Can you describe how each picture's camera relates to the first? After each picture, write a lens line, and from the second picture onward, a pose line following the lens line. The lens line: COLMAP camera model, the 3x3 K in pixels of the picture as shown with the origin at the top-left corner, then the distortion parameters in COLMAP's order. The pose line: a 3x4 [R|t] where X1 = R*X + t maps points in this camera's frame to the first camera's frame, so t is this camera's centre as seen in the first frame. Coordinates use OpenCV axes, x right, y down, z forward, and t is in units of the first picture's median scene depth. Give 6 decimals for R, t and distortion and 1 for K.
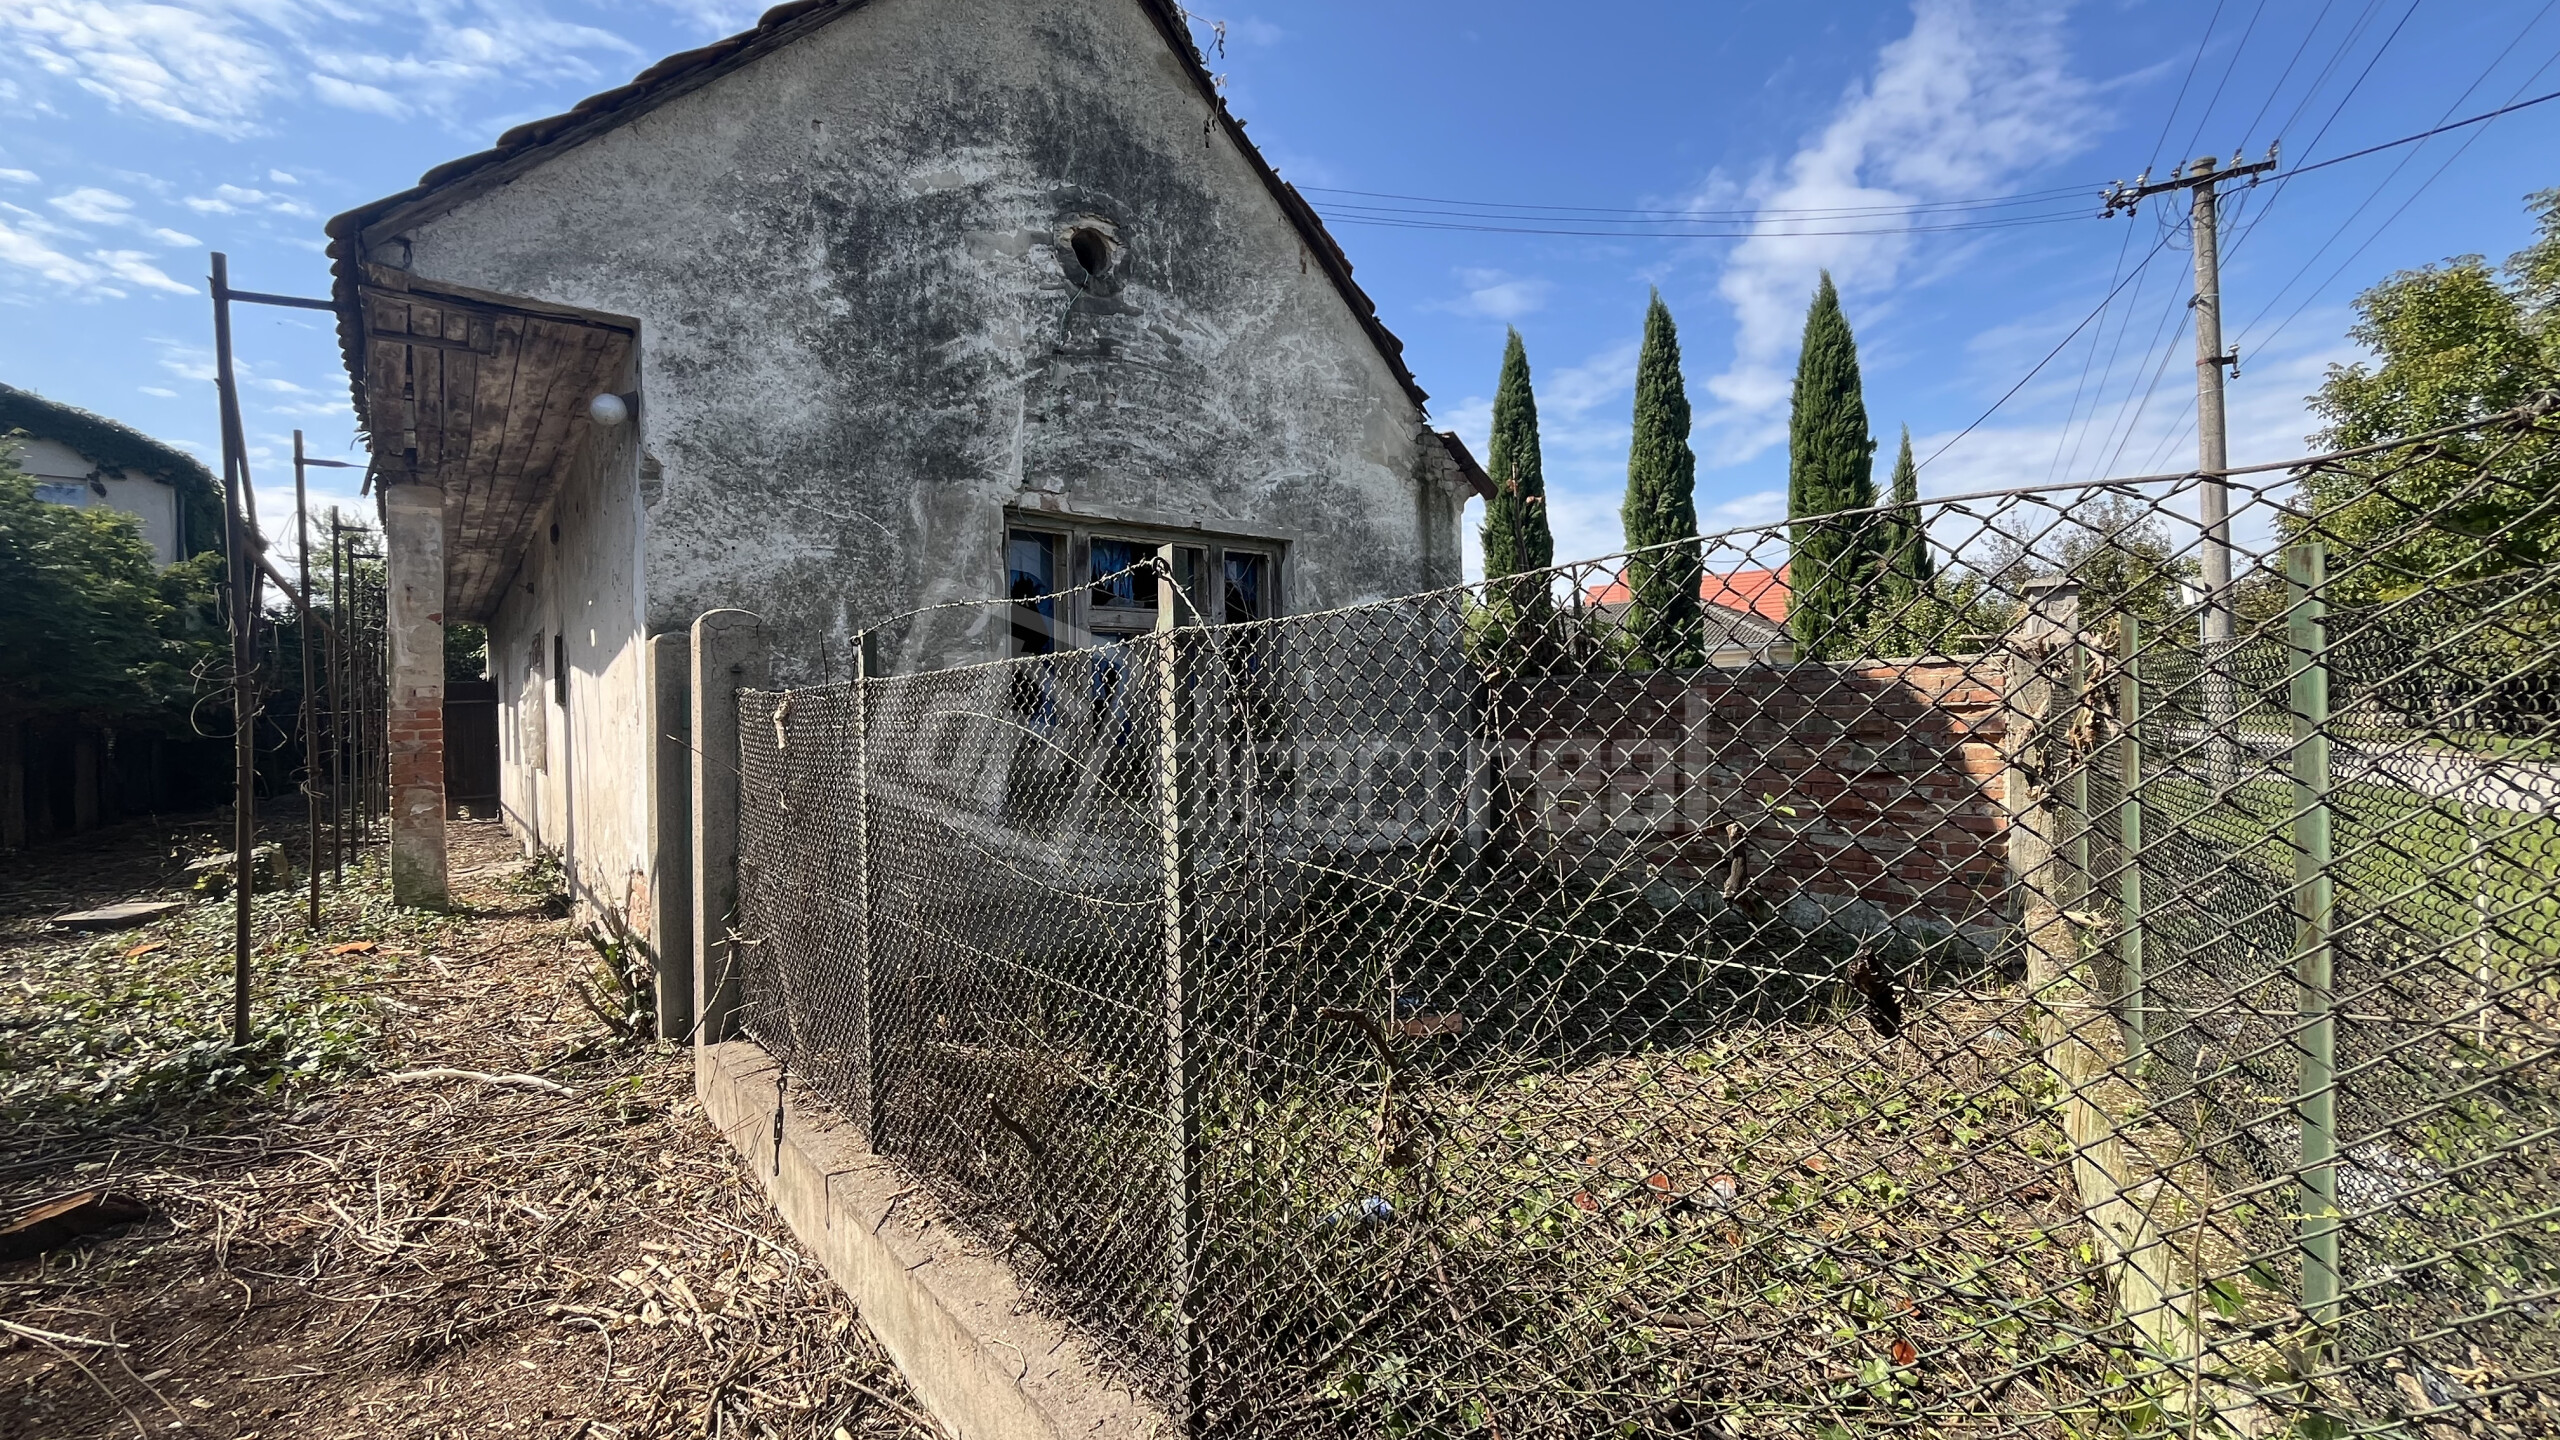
lens RADIAL K [[1047.0, 0, 1275.9], [0, 1047.0, 713.8], [0, 0, 1]] dist [-0.004264, 0.000837]
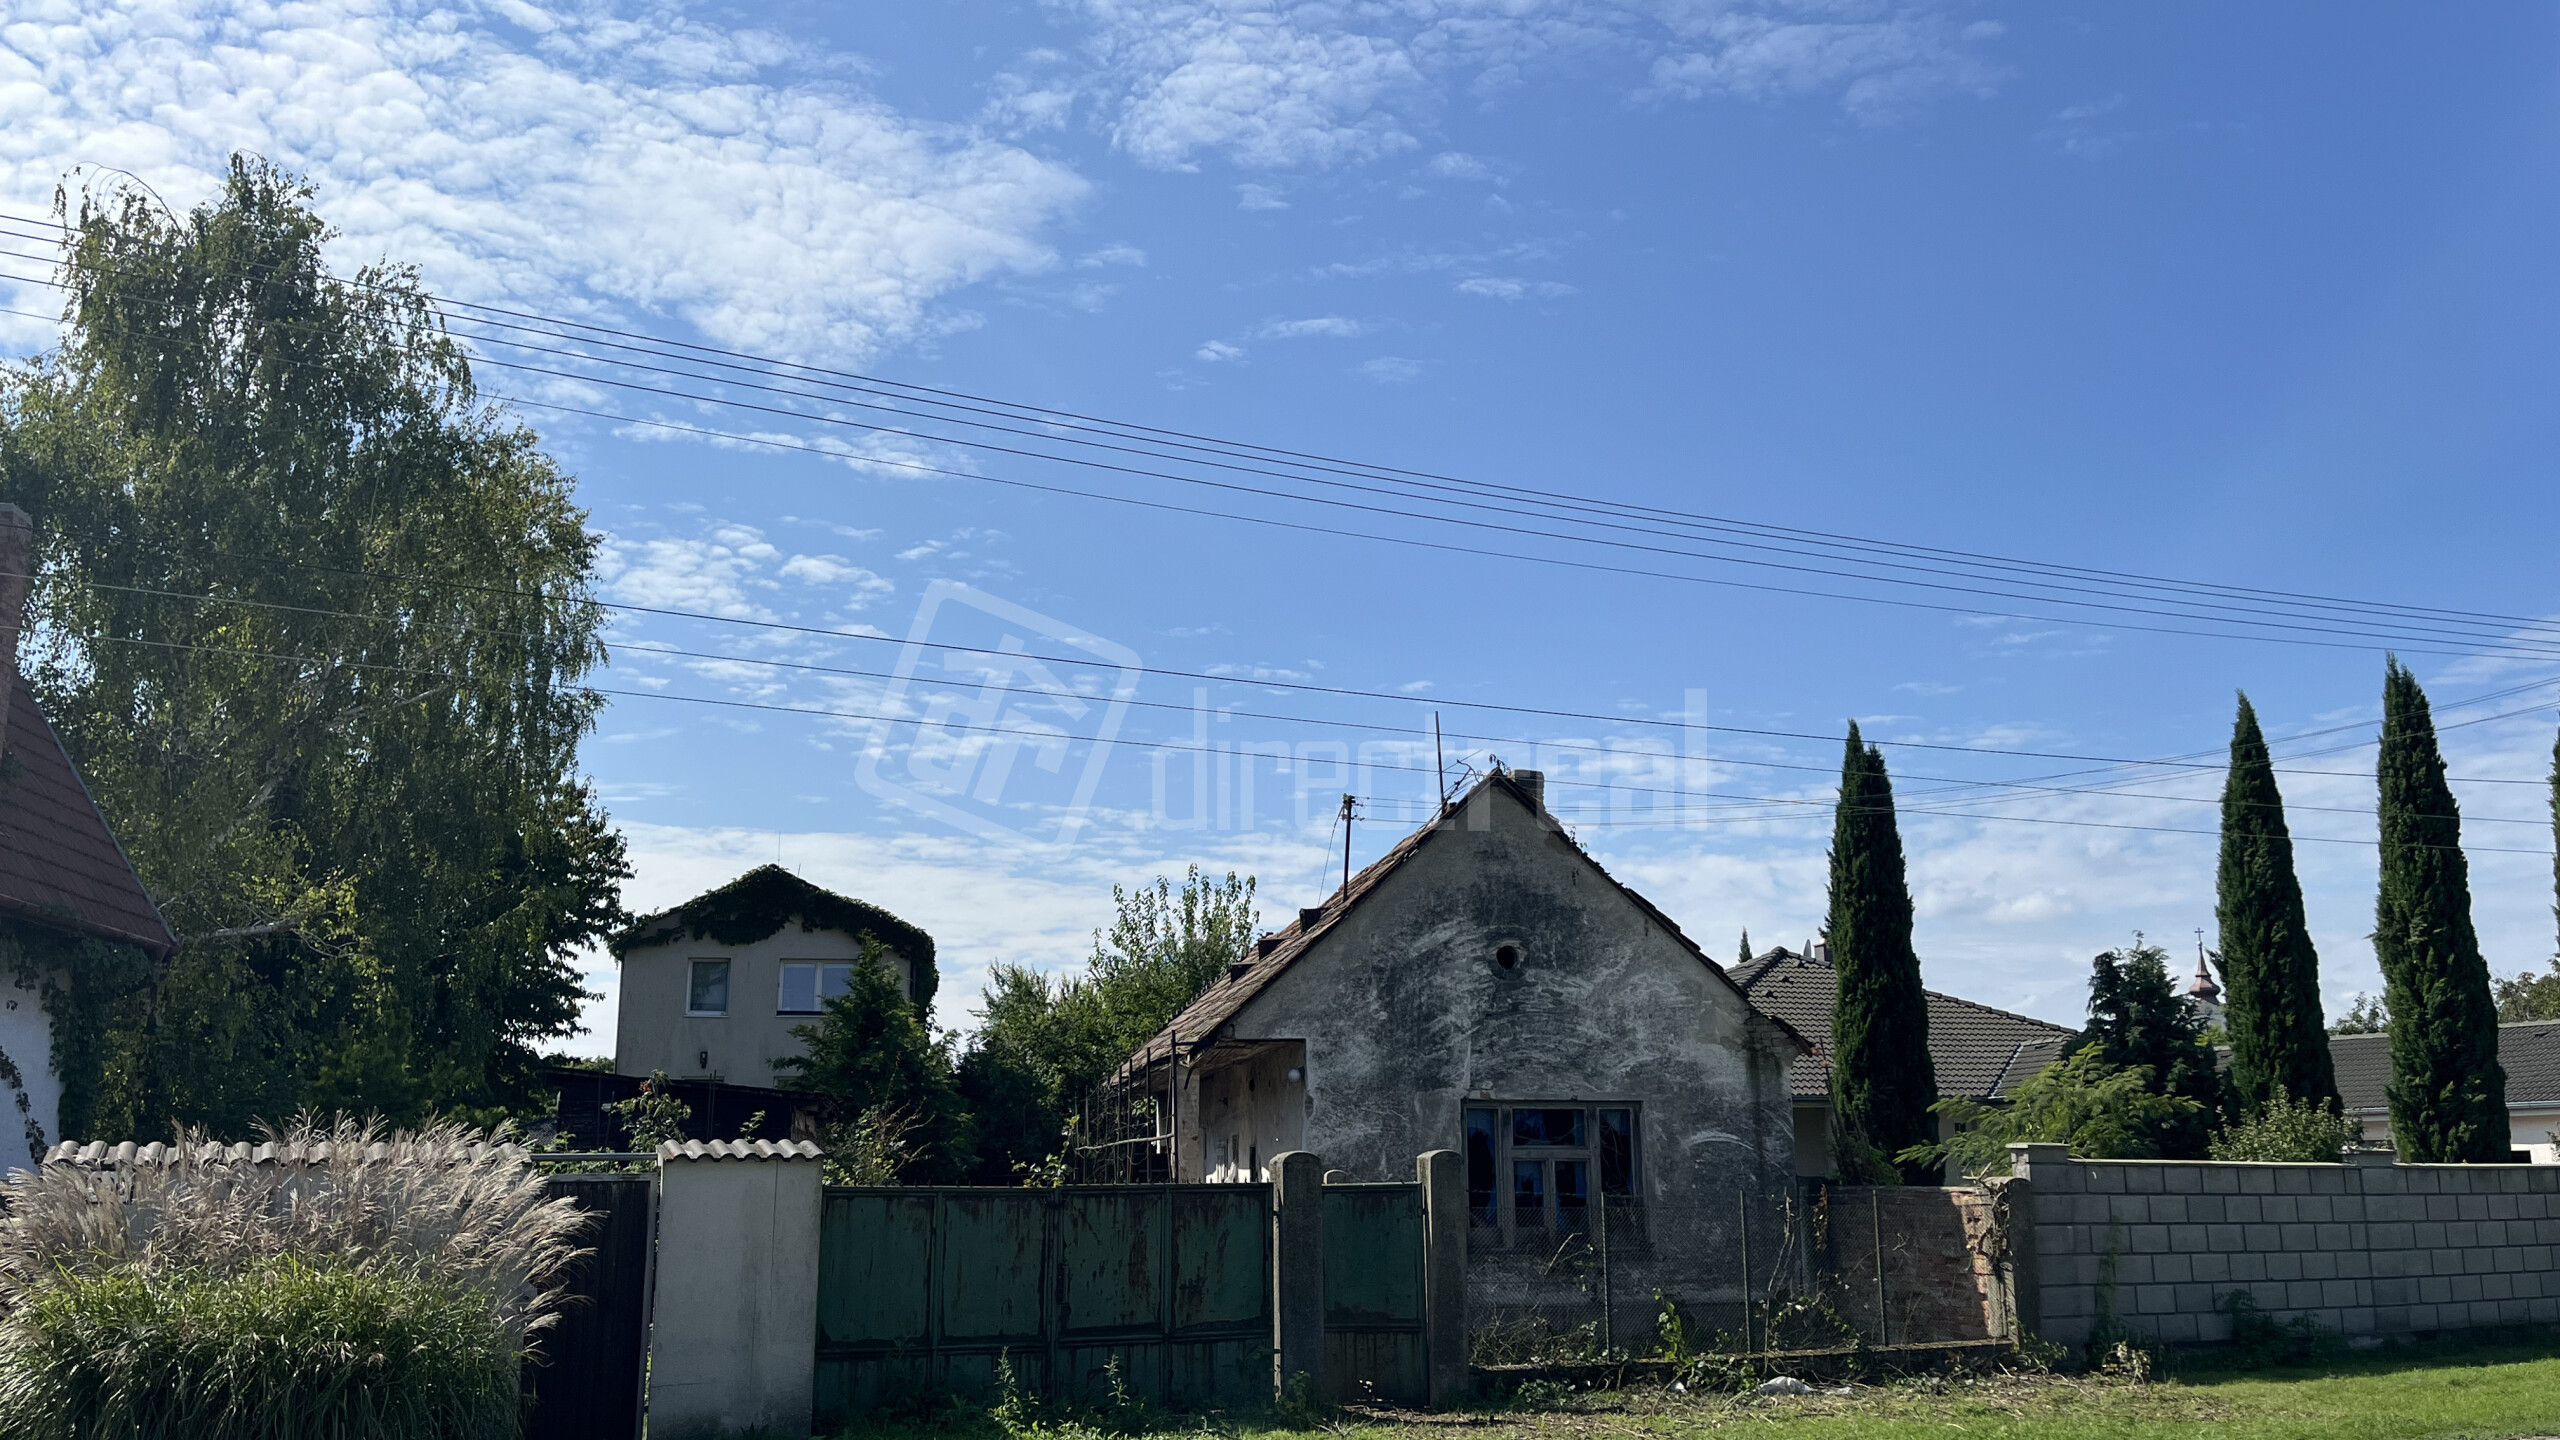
lens RADIAL K [[2053.1, 0, 1240.0], [0, 2053.1, 694.6], [0, 0, 1]] dist [0.025518, -0.037068]
pose [[0.855763, -0.099666, -0.507678, 1.341529], [-0.014503, 0.976263, -0.216104, -0.091366], [0.517165, 0.192296, 0.834004, -2.443576]]
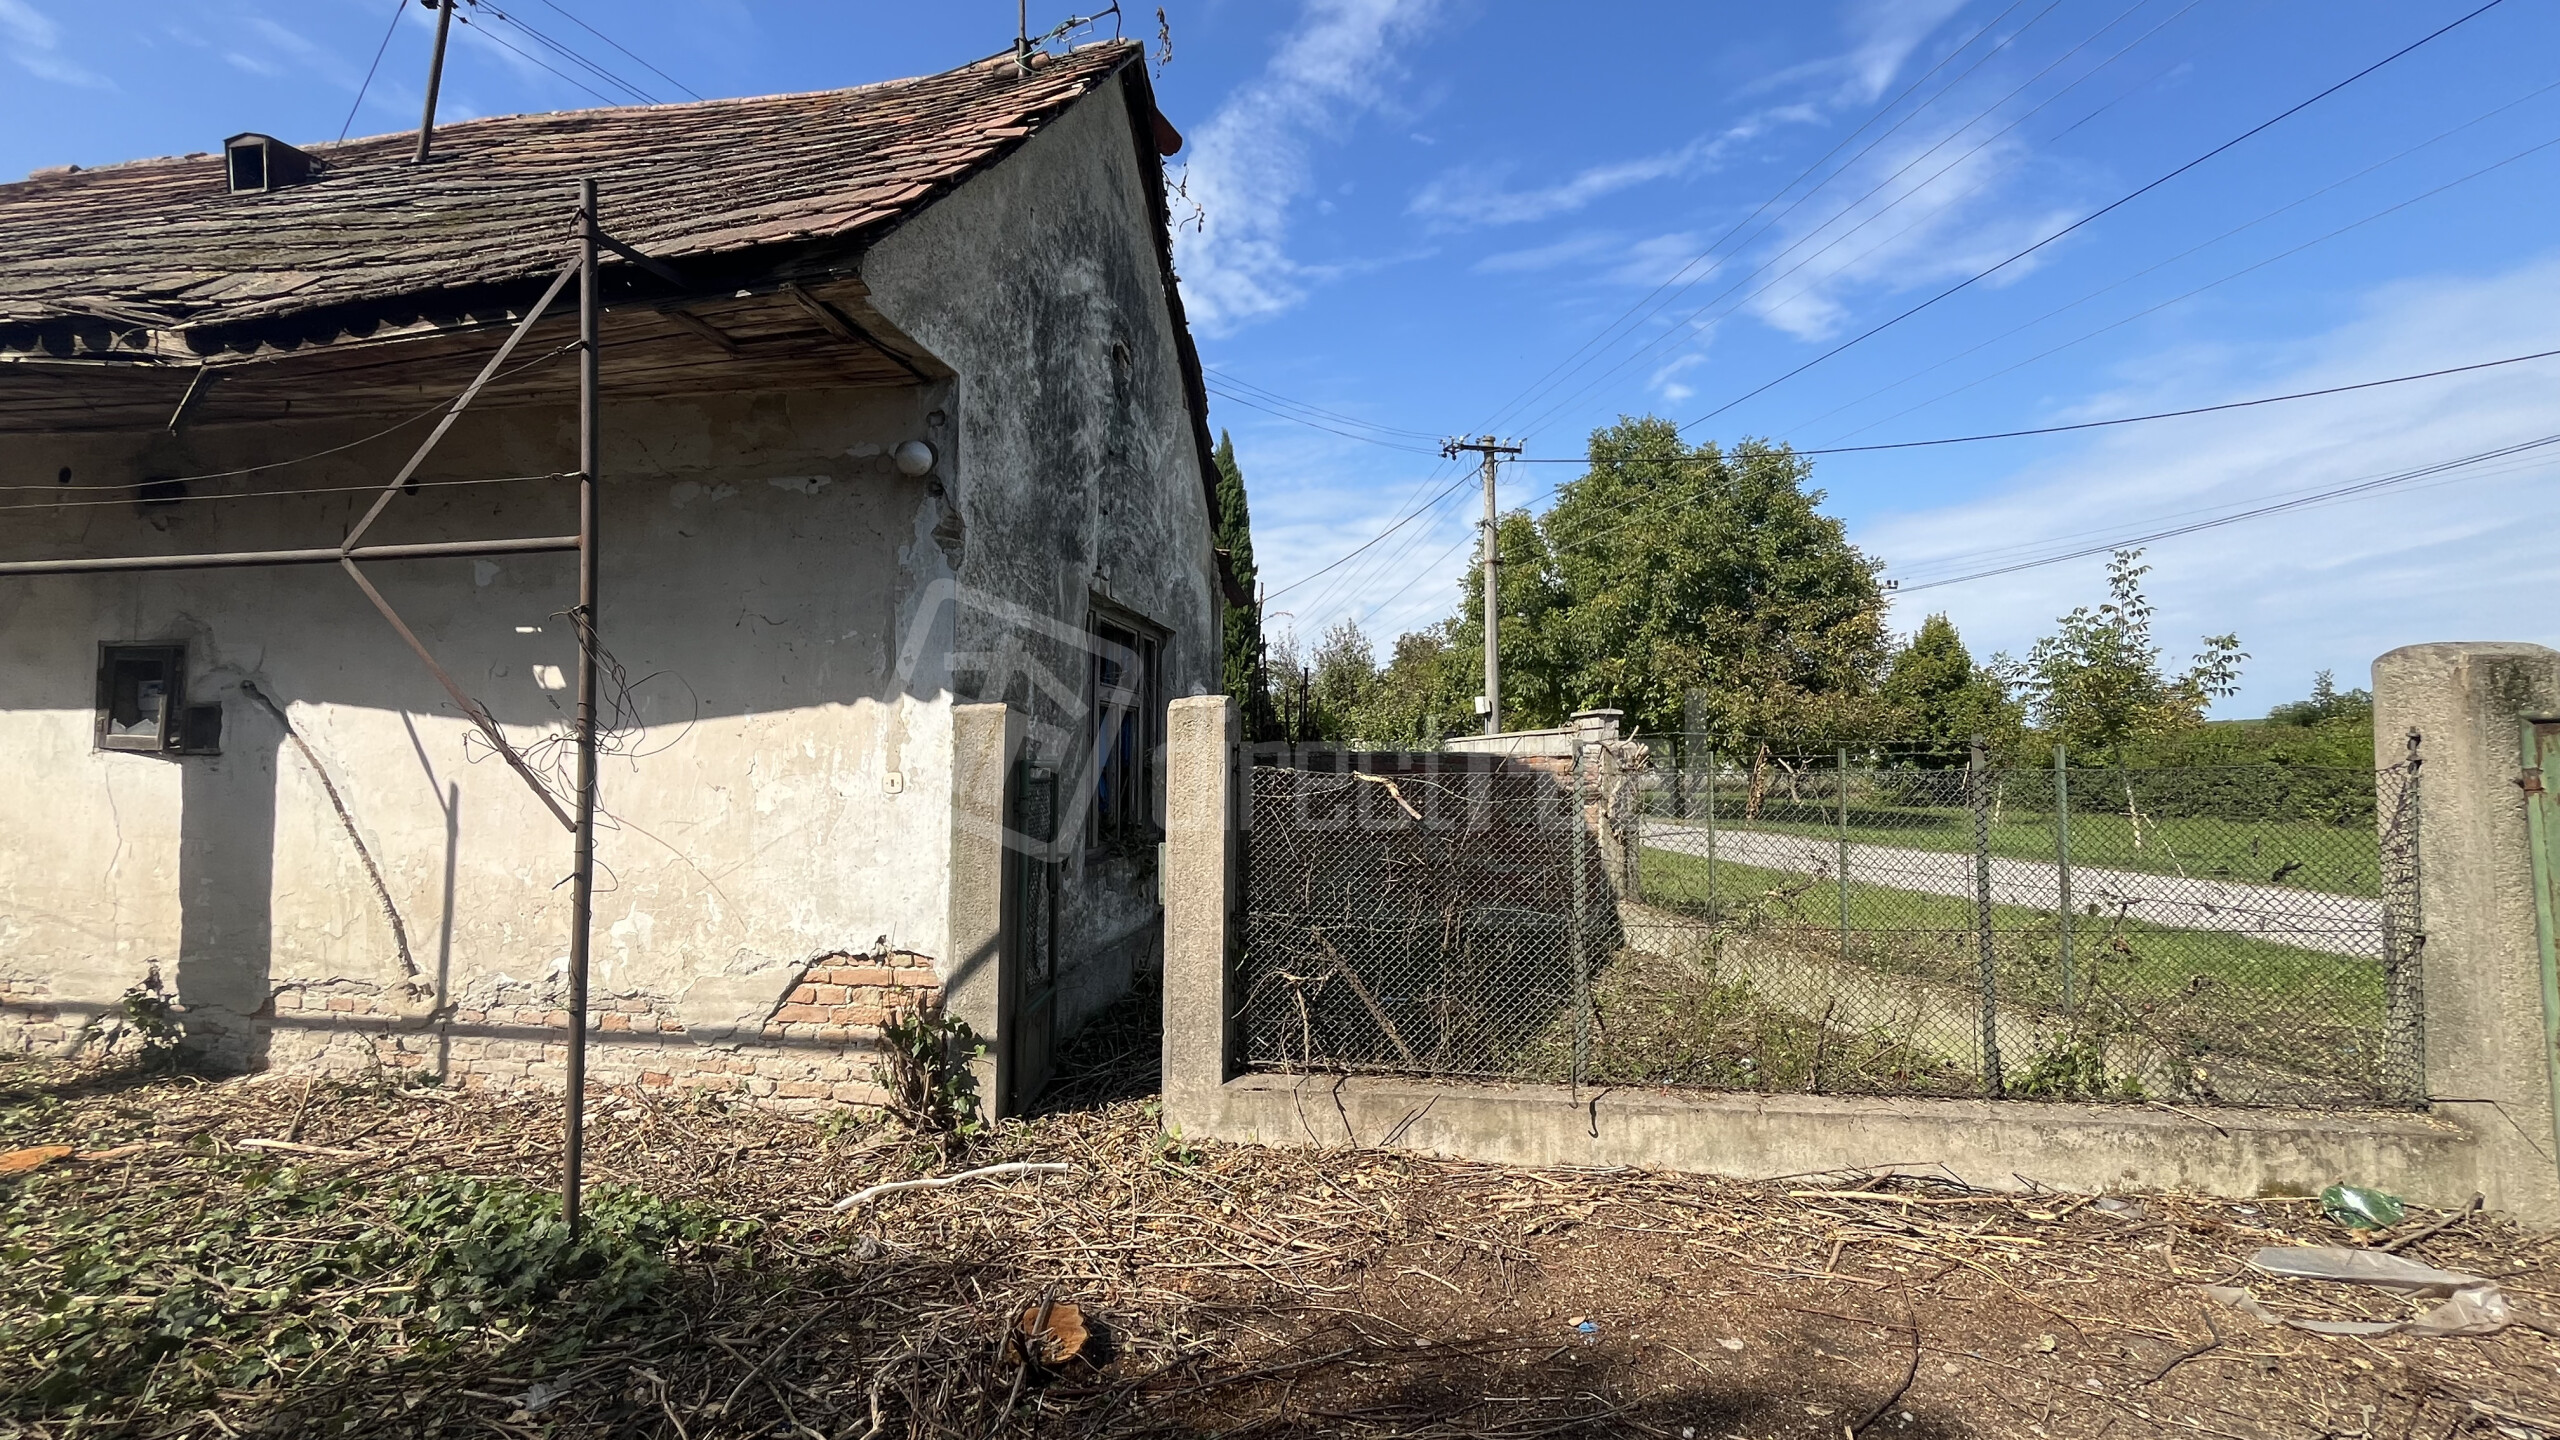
lens RADIAL K [[1047.0, 0, 1277.9], [0, 1047.0, 714.1], [0, 0, 1]] dist [-0.004264, 0.000837]
pose [[0.744353, 0.053686, 0.665625, -0.765110], [-0.019407, 0.998081, -0.058798, -0.009102], [-0.667505, 0.030849, 0.743966, 0.066994]]
